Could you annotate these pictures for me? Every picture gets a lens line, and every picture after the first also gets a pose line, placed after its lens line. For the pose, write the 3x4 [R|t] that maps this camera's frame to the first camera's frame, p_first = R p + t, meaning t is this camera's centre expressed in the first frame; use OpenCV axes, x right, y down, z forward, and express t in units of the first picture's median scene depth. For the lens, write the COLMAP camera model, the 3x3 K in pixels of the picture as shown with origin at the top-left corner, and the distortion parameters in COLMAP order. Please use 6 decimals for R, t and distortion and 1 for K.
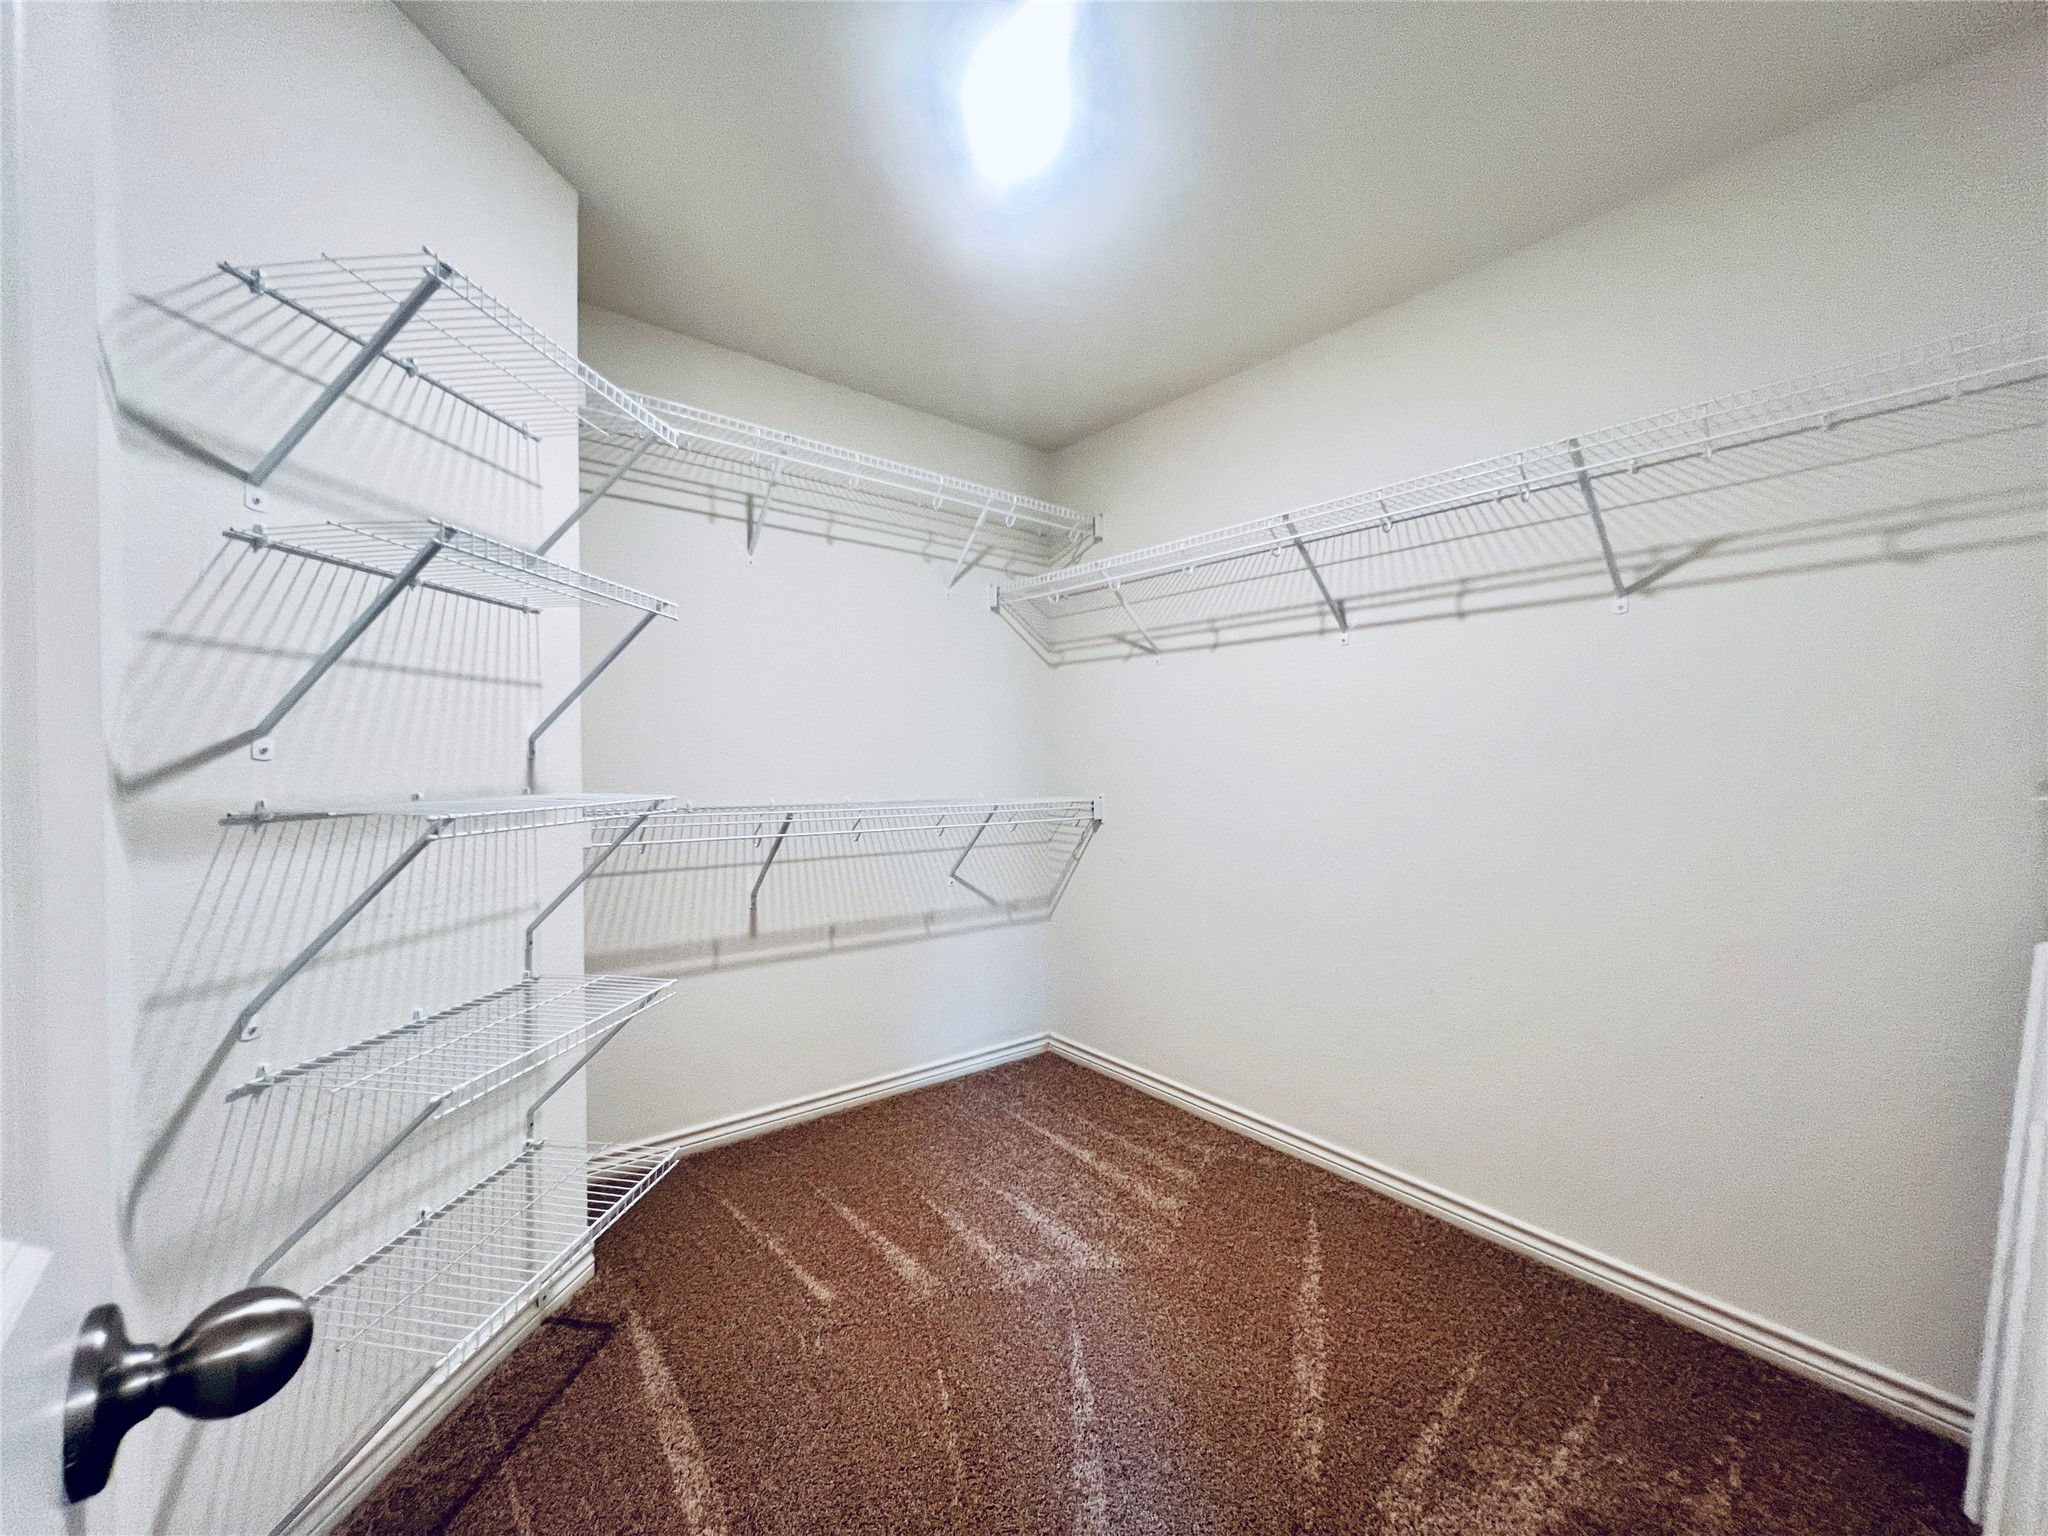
lens RADIAL K [[823.3, 0, 1024.0], [0, 823.3, 768.0], [0, 0, 1]] dist [-0.001184, 0.000667]
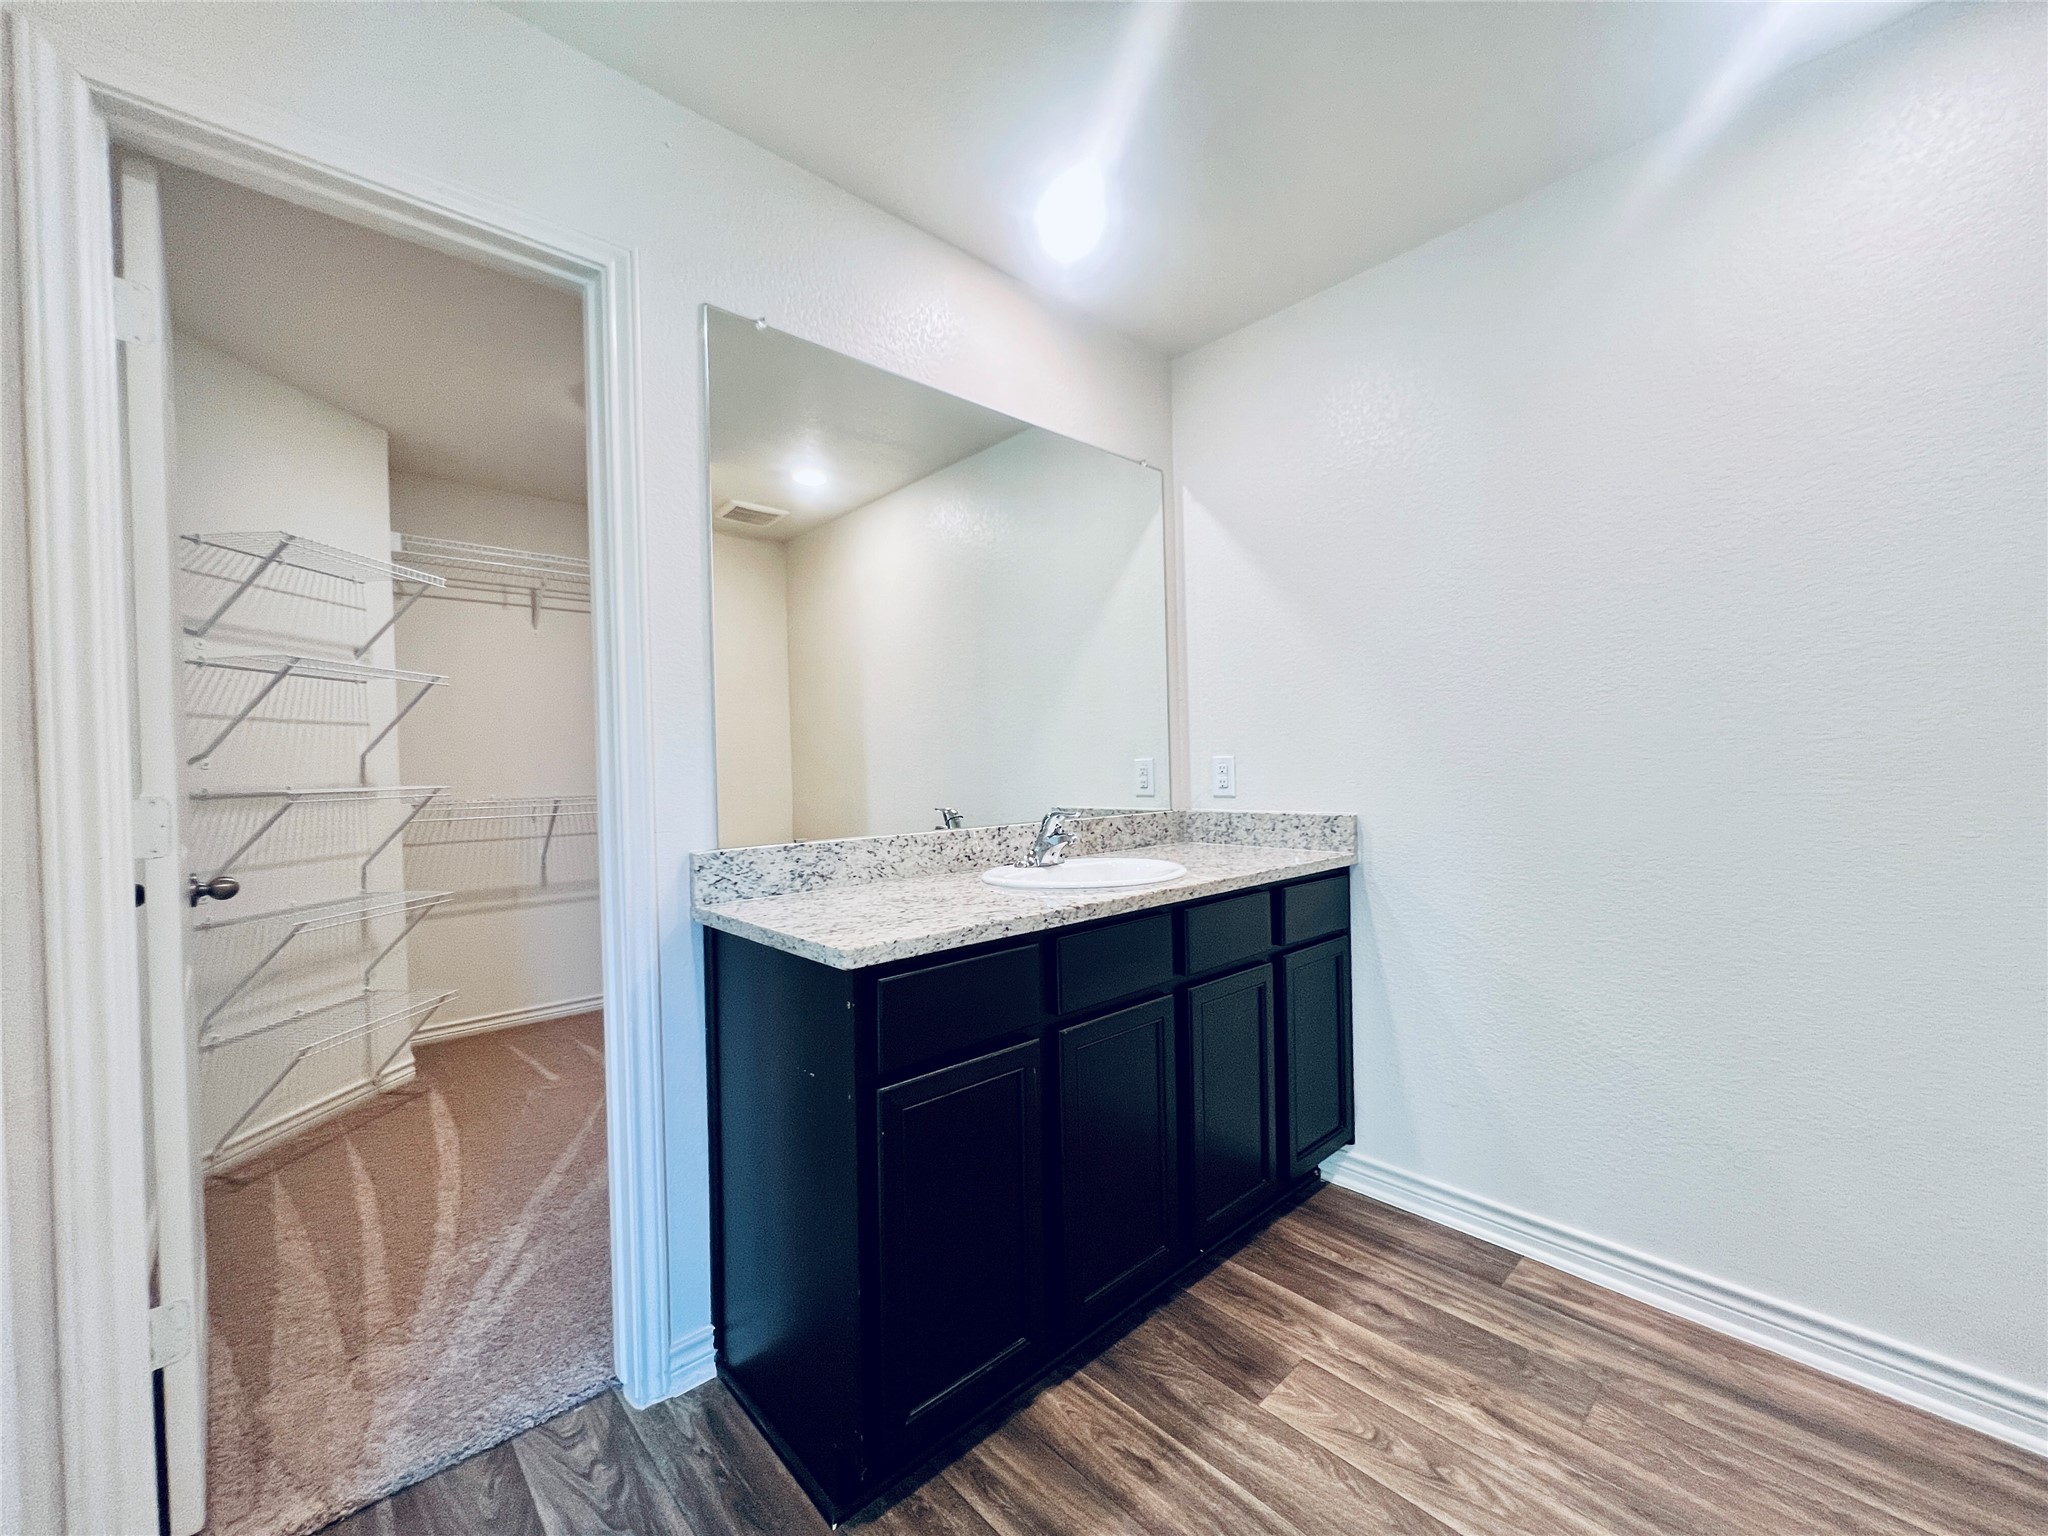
lens RADIAL K [[823.3, 0, 1024.0], [0, 823.3, 768.0], [0, 0, 1]] dist [-0.001184, 0.000667]
pose [[0.997752, -0.026513, 0.061550, 0.702717], [0.026867, 0.999627, -0.004923, 0.037123], [-0.061397, 0.006565, 0.998092, -0.837295]]
